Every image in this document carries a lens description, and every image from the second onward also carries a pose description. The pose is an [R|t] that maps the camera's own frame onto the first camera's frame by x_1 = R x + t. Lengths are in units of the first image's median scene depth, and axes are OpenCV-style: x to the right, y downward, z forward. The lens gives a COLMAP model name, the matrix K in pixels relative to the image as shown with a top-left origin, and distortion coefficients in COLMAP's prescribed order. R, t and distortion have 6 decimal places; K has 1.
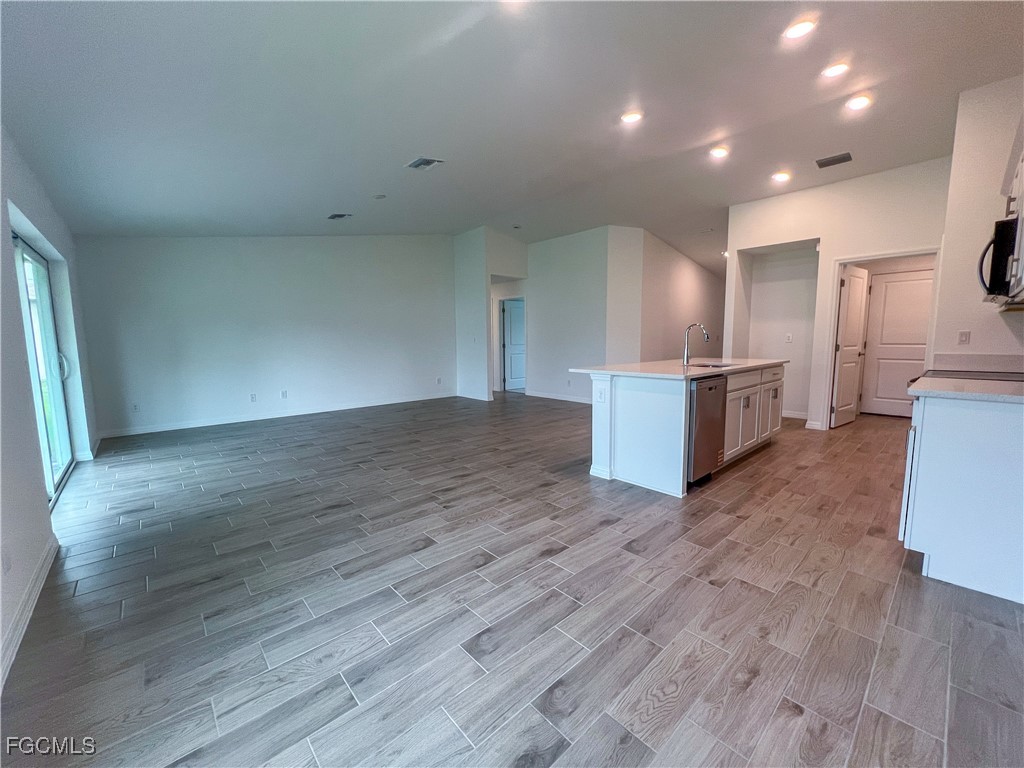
lens RADIAL K [[408.8, 0, 511.6], [0, 408.8, 383.3], [0, 0, 1]] dist [-0.001451, 0.000668]
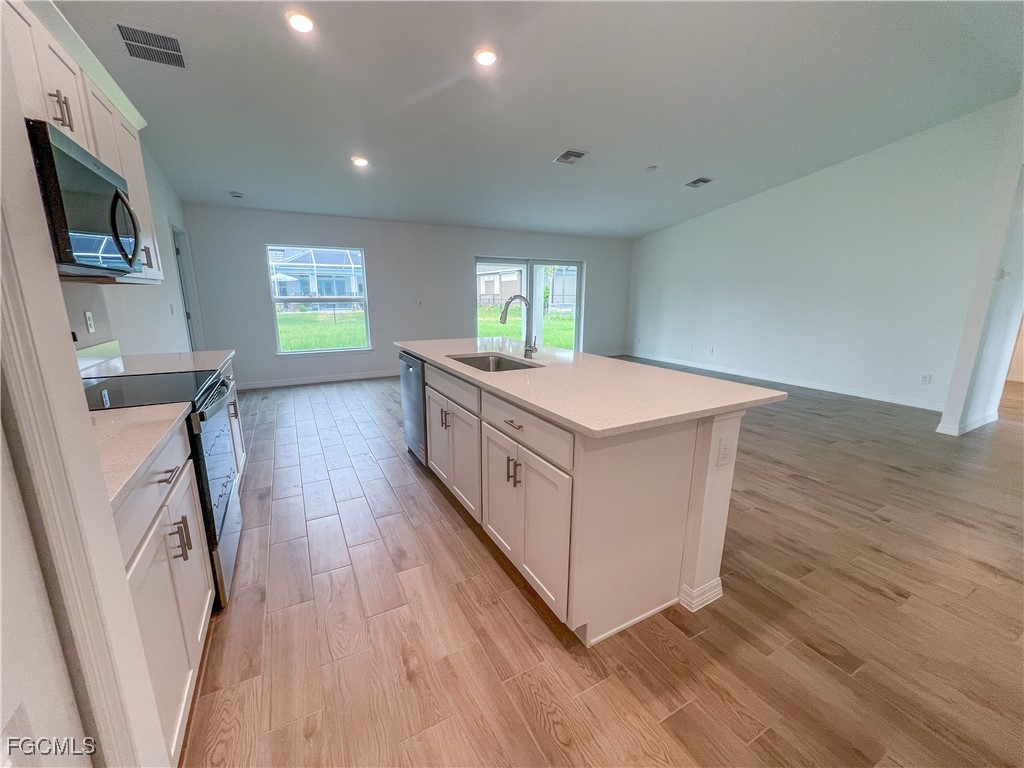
lens RADIAL K [[408.8, 0, 511.6], [0, 408.8, 383.3], [0, 0, 1]] dist [-0.001451, 0.000668]
pose [[-0.230782, 0.215900, -0.948750, 1.007719], [-0.107502, 0.963445, 0.245393, -0.156490], [0.967048, 0.158625, -0.199136, 1.065548]]
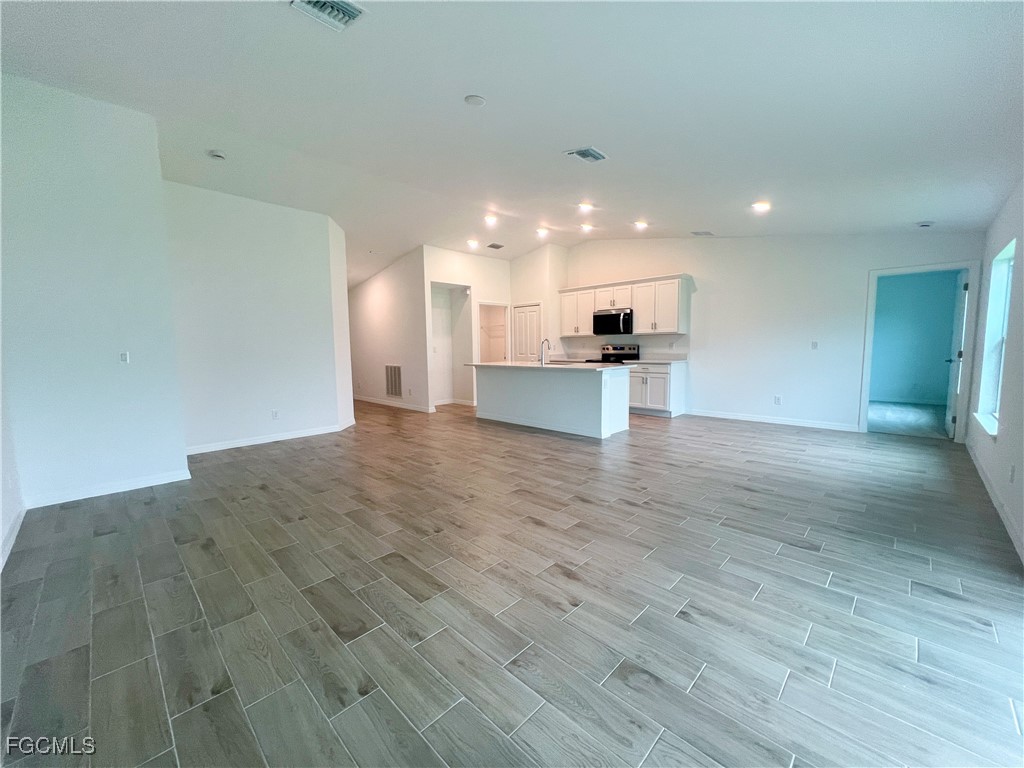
lens RADIAL K [[408.8, 0, 511.6], [0, 408.8, 383.3], [0, 0, 1]] dist [-0.001451, 0.000668]
pose [[-0.060149, -0.081545, 0.994853, -1.038037], [0.122804, 0.988482, 0.088448, -0.121799], [-0.990607, 0.127492, -0.049442, 1.154504]]
